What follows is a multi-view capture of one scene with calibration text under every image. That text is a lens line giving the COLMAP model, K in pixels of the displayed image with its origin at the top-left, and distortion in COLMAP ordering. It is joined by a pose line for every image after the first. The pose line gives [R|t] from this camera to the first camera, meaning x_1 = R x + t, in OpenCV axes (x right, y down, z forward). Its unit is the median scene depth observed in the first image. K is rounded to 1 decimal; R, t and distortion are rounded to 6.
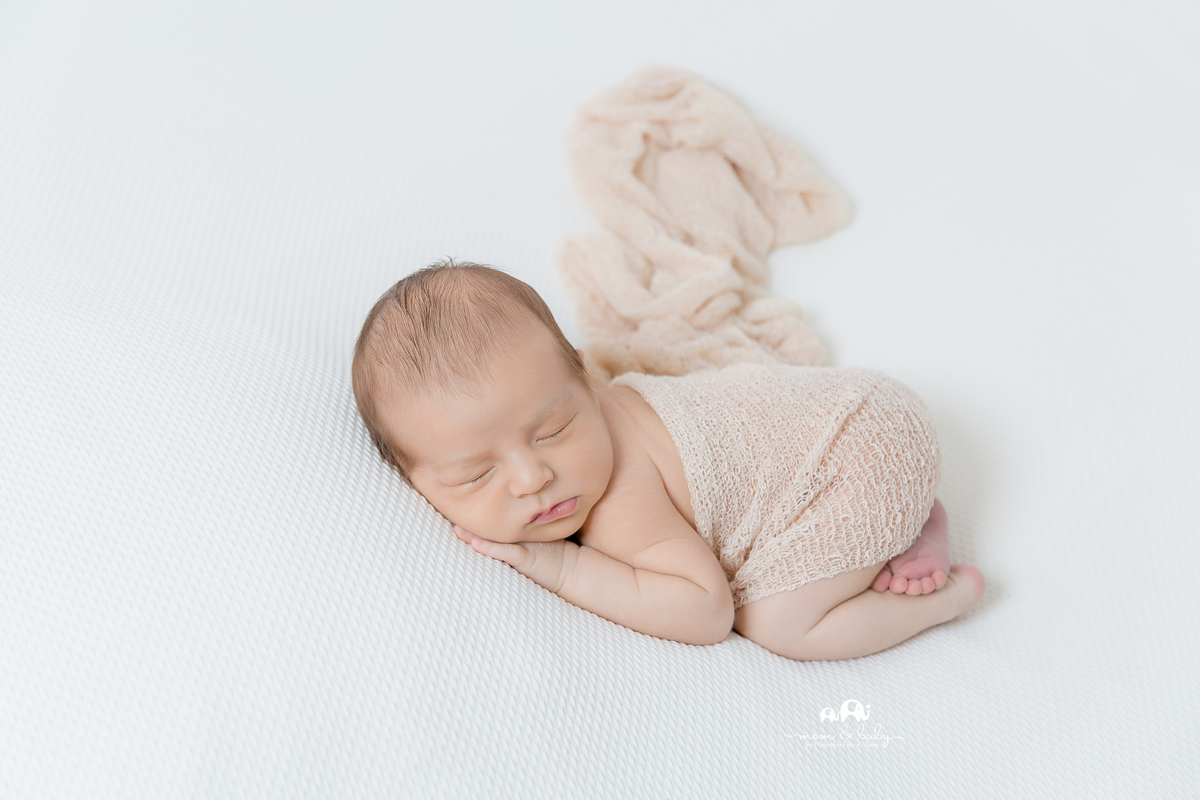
lens RADIAL K [[2039.4, 0, 600.0], [0, 2039.4, 400.0], [0, 0, 1]] dist [-0.001666, 0.000788]
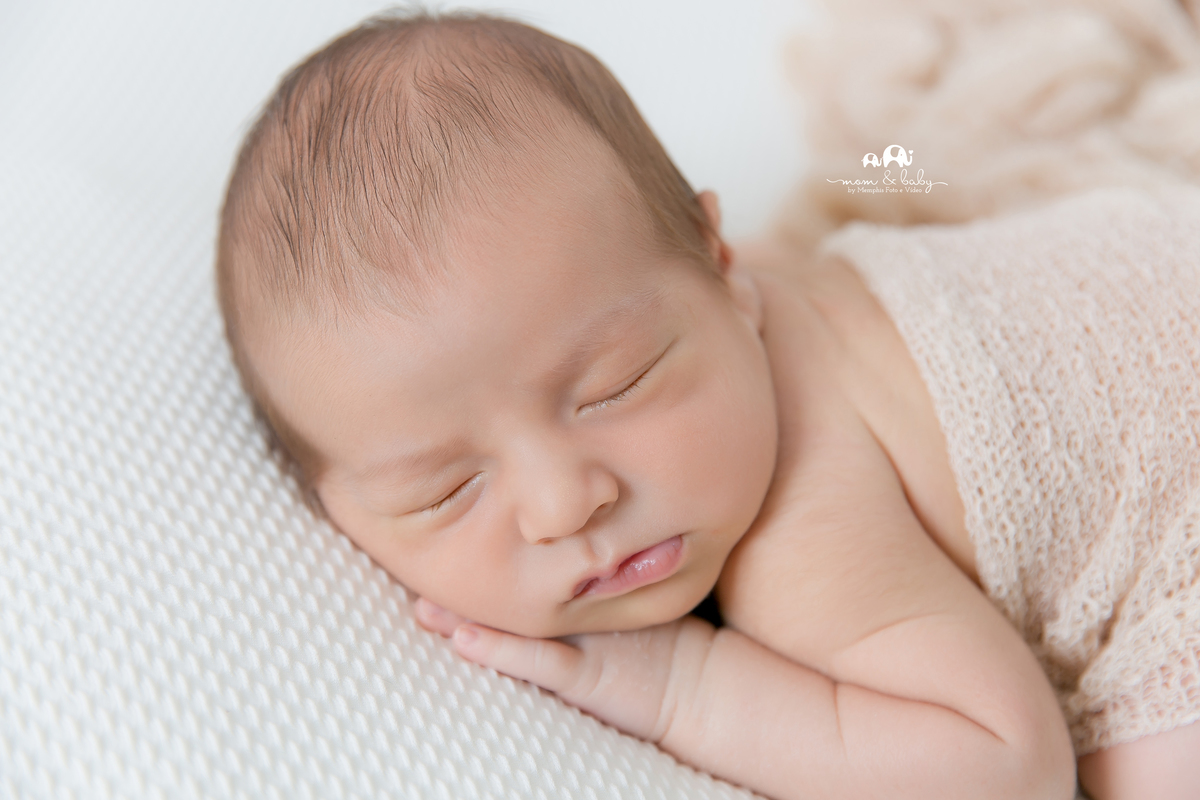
lens RADIAL K [[1783.4, 0, 599.7], [0, 1783.4, 319.6], [0, 0, 1]] dist [0.003028, -0.054477]
pose [[0.975307, -0.036041, -0.217891, 0.052625], [0.046954, 0.997878, 0.045115, -0.014335], [0.215803, -0.054232, 0.974930, 0.612026]]
